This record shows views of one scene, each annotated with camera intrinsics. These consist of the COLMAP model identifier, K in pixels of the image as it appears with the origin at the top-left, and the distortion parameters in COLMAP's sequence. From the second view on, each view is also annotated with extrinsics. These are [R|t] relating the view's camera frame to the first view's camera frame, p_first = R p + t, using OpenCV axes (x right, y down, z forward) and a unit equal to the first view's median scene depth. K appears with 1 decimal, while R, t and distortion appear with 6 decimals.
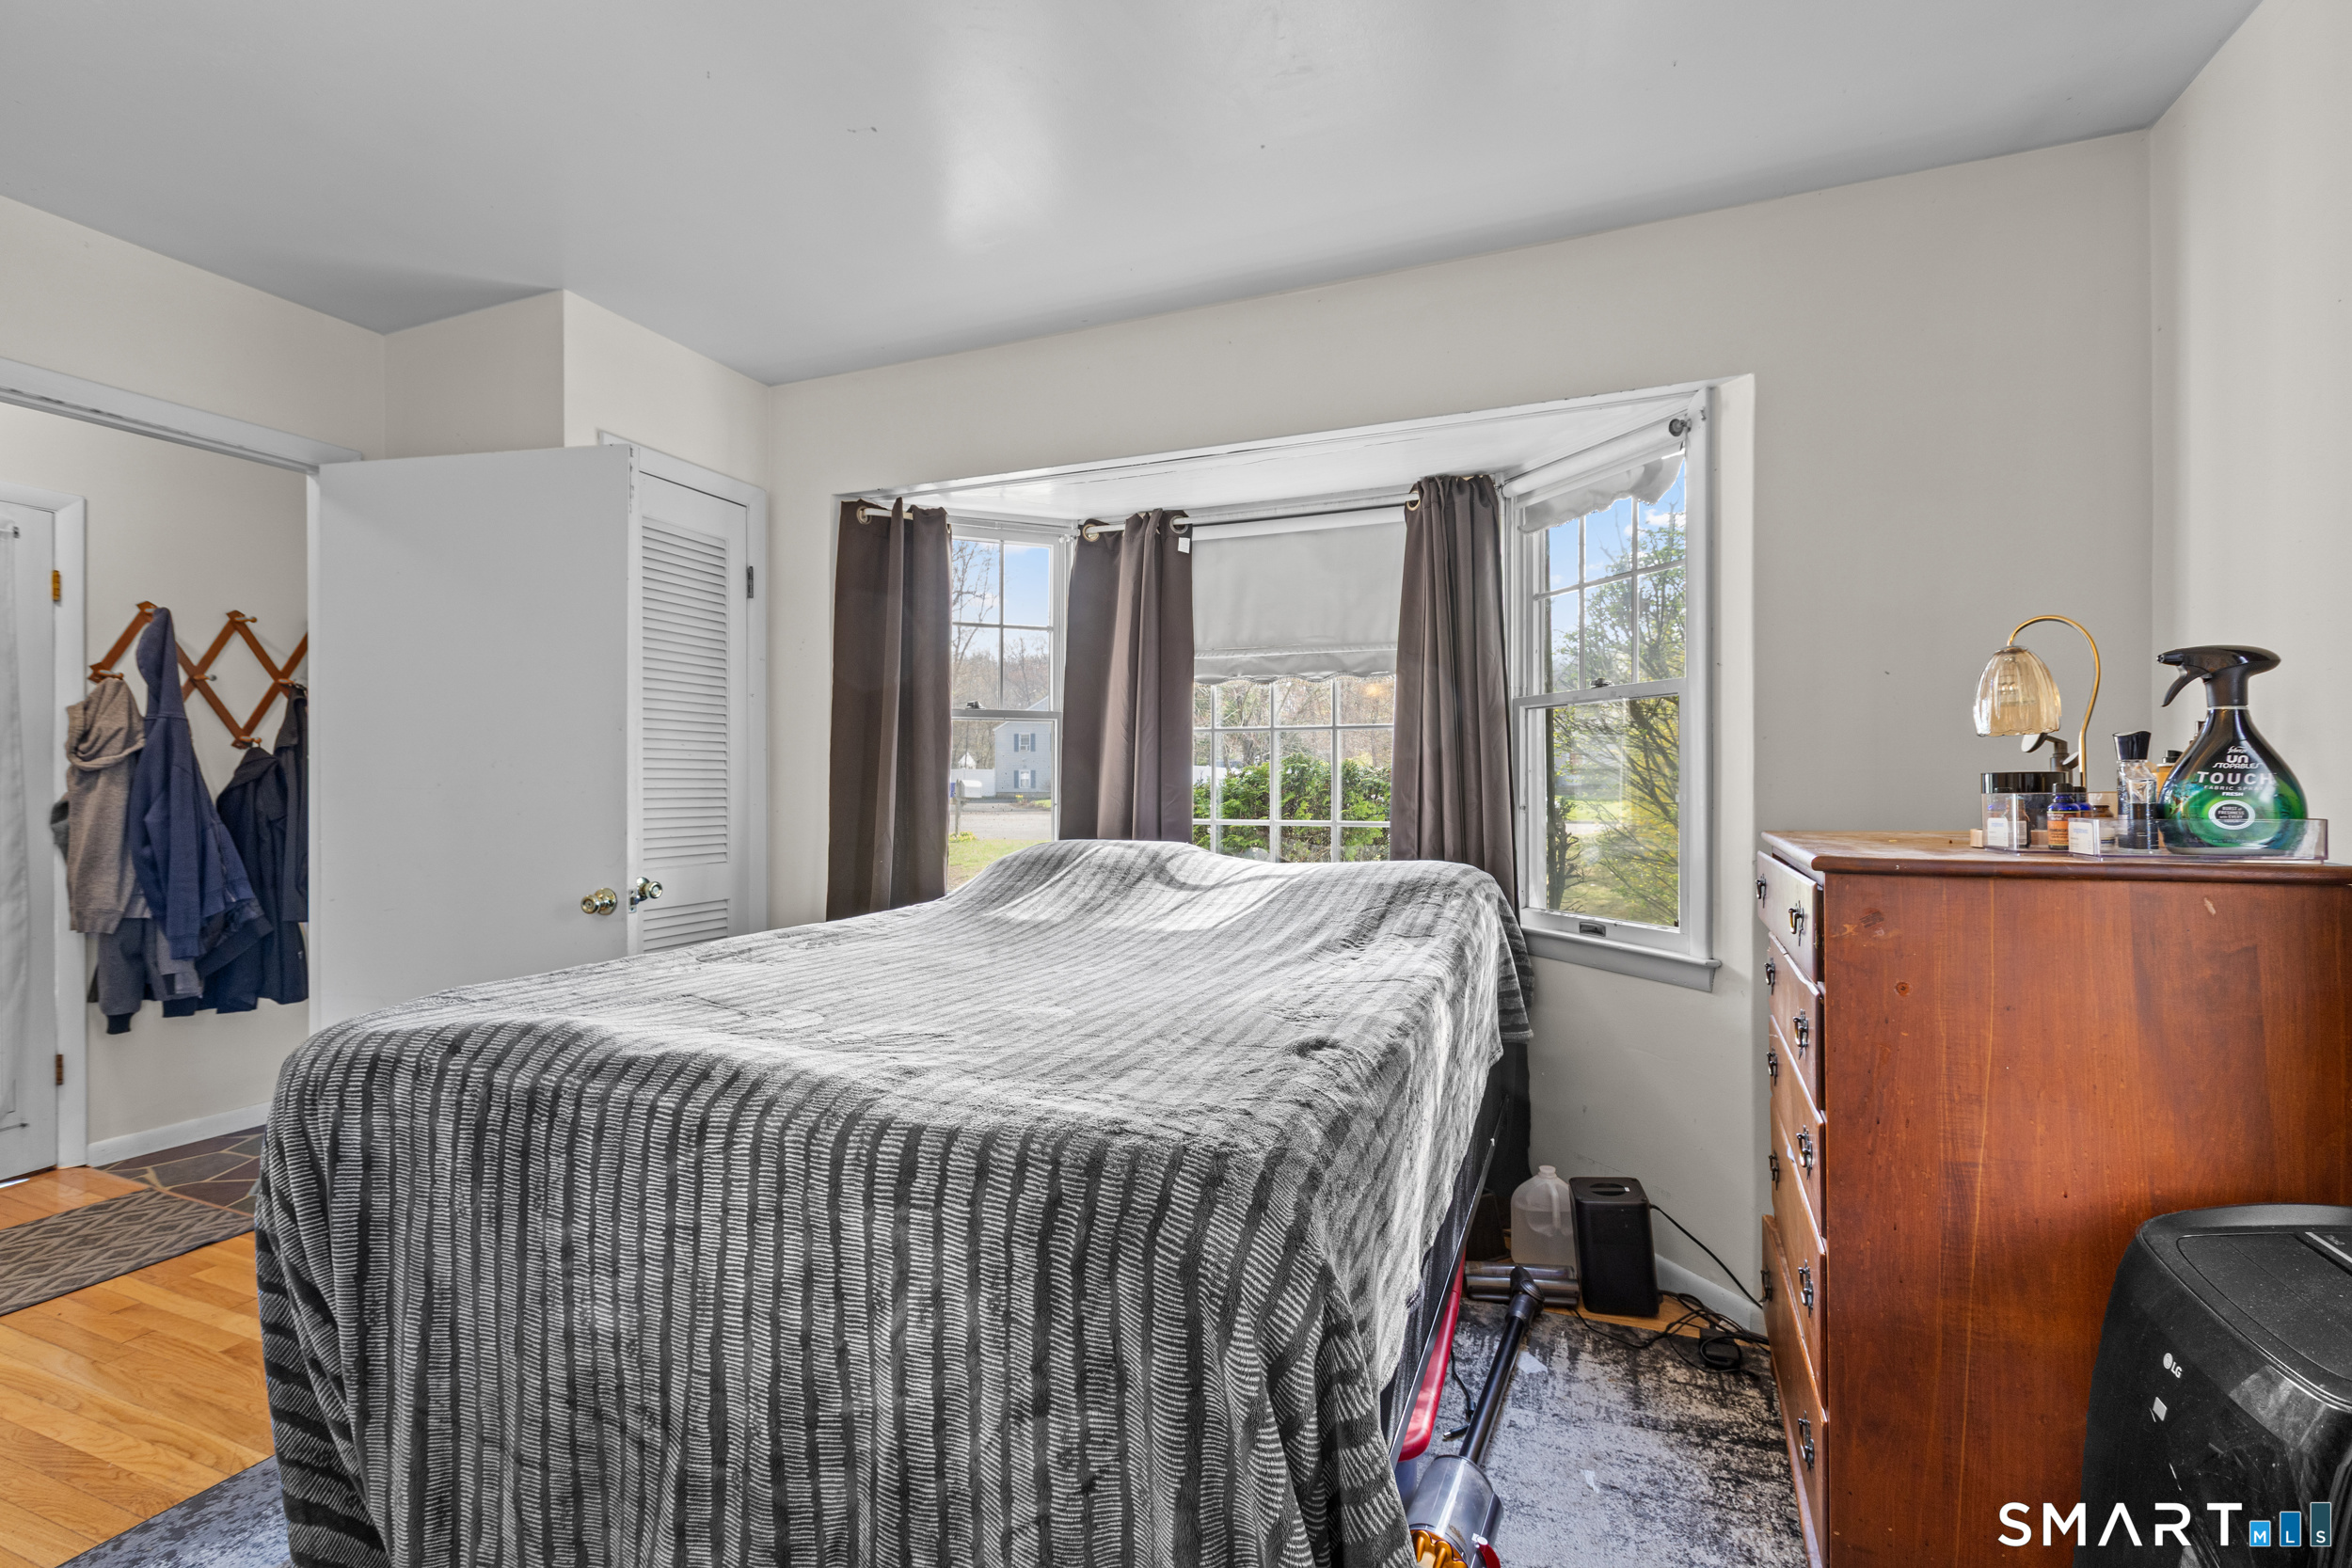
lens RADIAL K [[1034.8, 0, 1176.0], [0, 1034.8, 784.0], [0, 0, 1]] dist [-0.001355, -0.000465]
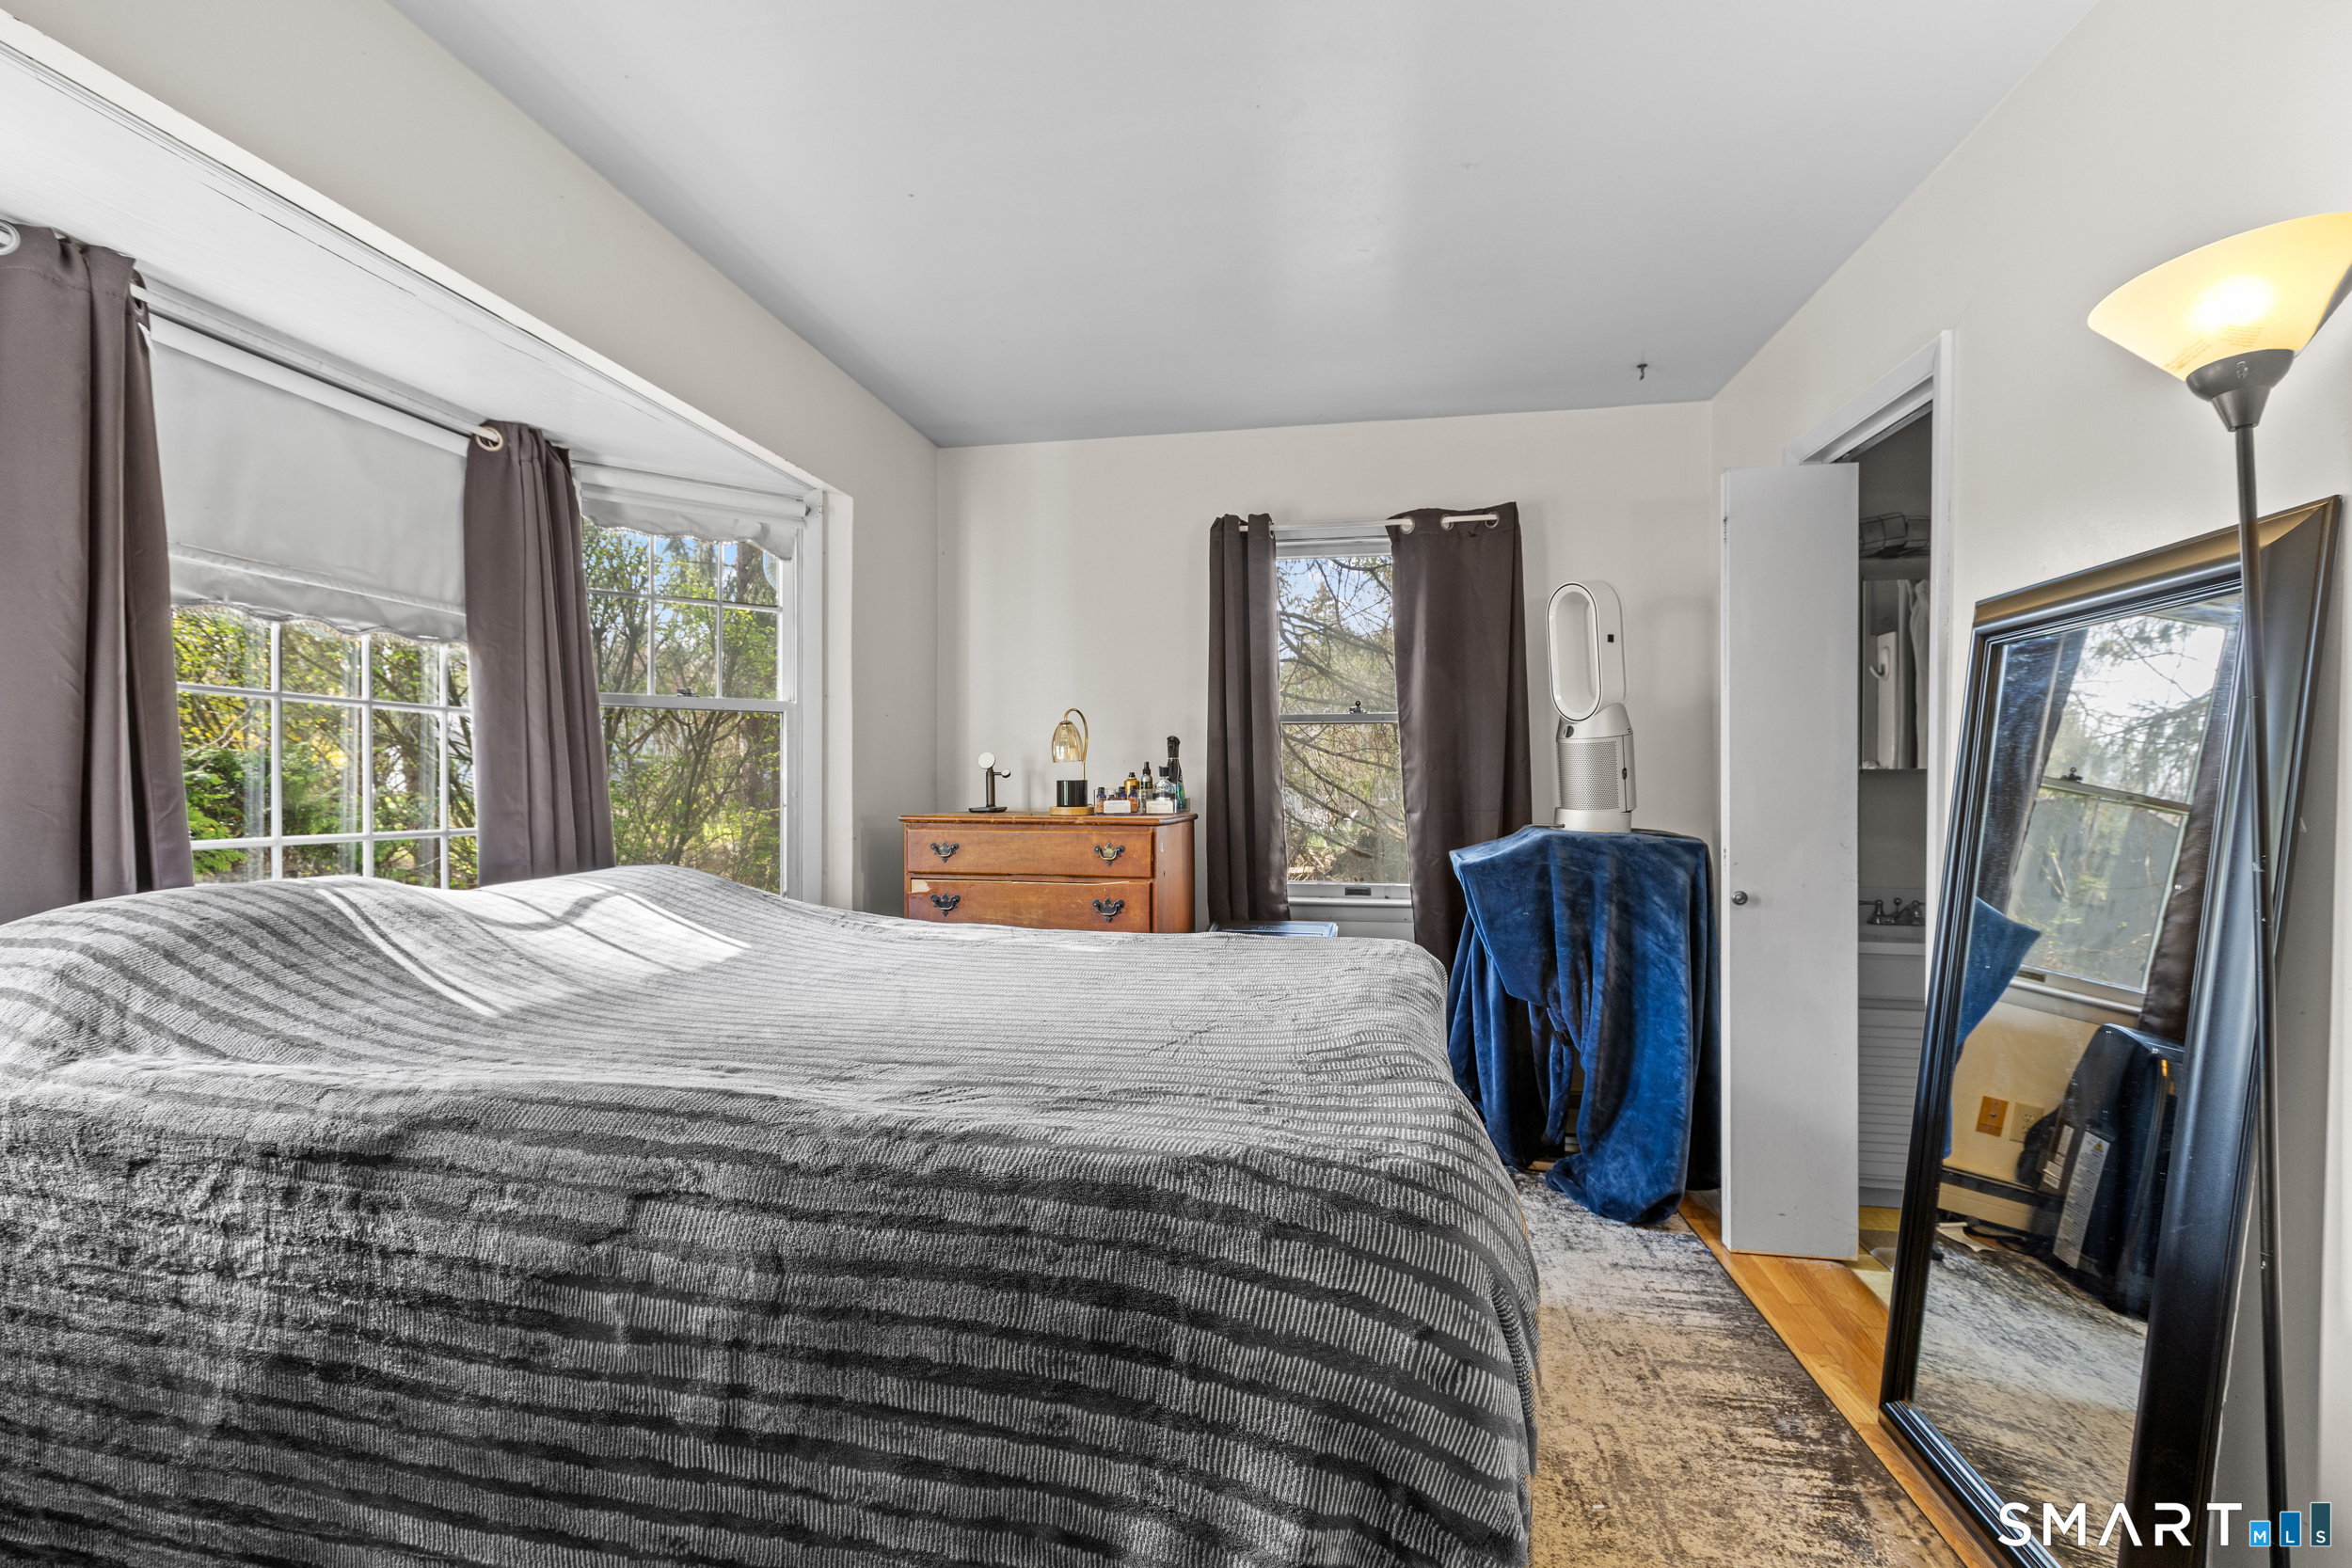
lens RADIAL K [[1034.8, 0, 1176.0], [0, 1034.8, 784.0], [0, 0, 1]] dist [-0.001355, -0.000465]
pose [[-0.195899, 0.004243, 0.980615, -0.664002], [-0.006925, 0.999960, -0.005710, 0.002127], [-0.980600, -0.007909, -0.195862, 0.601586]]
